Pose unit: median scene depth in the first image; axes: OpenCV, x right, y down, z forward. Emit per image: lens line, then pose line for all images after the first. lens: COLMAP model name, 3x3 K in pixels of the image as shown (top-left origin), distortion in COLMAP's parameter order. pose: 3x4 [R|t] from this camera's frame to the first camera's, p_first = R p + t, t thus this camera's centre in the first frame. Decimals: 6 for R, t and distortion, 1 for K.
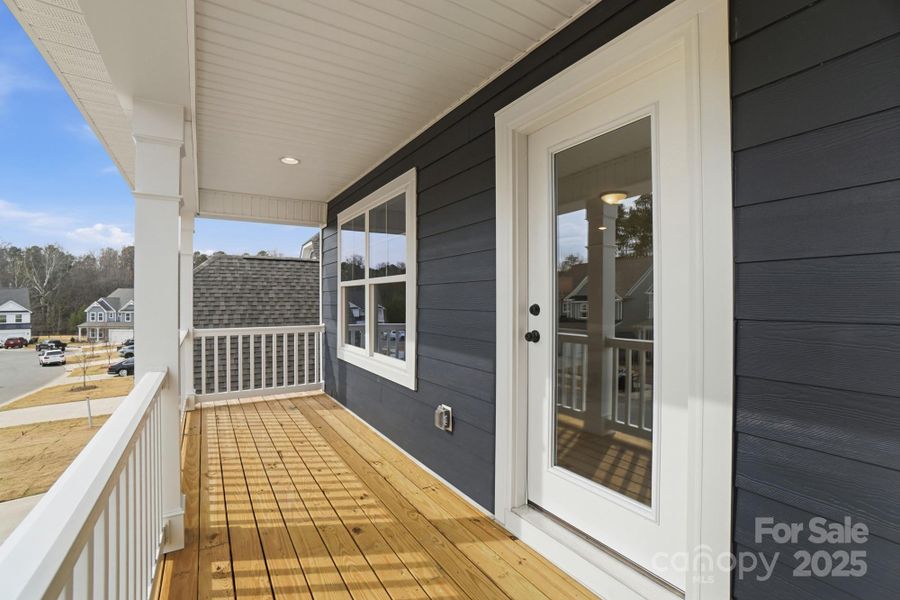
lens RADIAL K [[390.8, 0, 447.4], [0, 390.8, 297.2], [0, 0, 1]] dist [-0.005134, 0.000417]
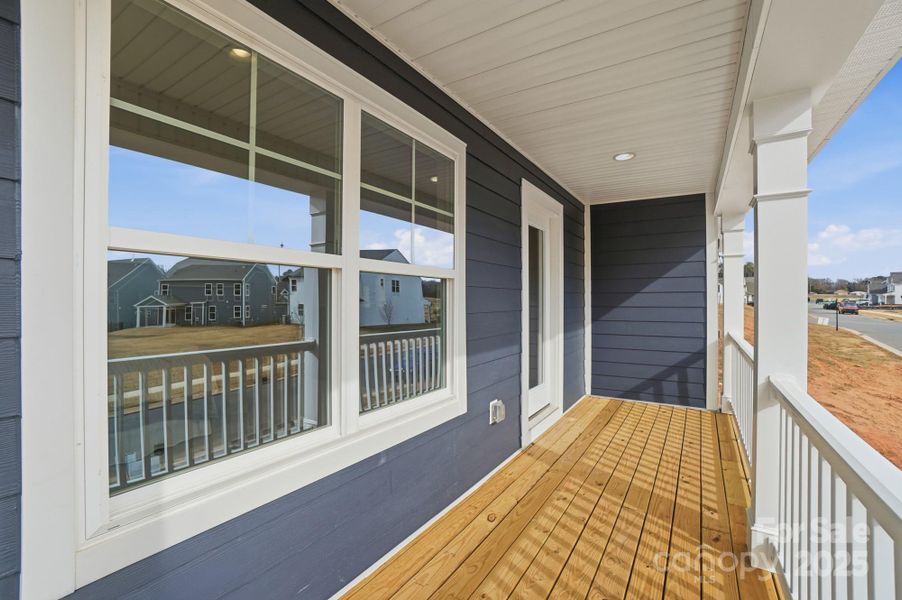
lens RADIAL K [[391.7, 0, 449.1], [0, 391.7, 306.5], [0, 0, 1]] dist [-0.005134, 0.000417]
pose [[-0.425971, -0.001121, 0.904736, -1.085455], [-0.007726, 0.999967, -0.002399, 0.022290], [-0.904704, -0.008011, -0.425965, 1.836355]]
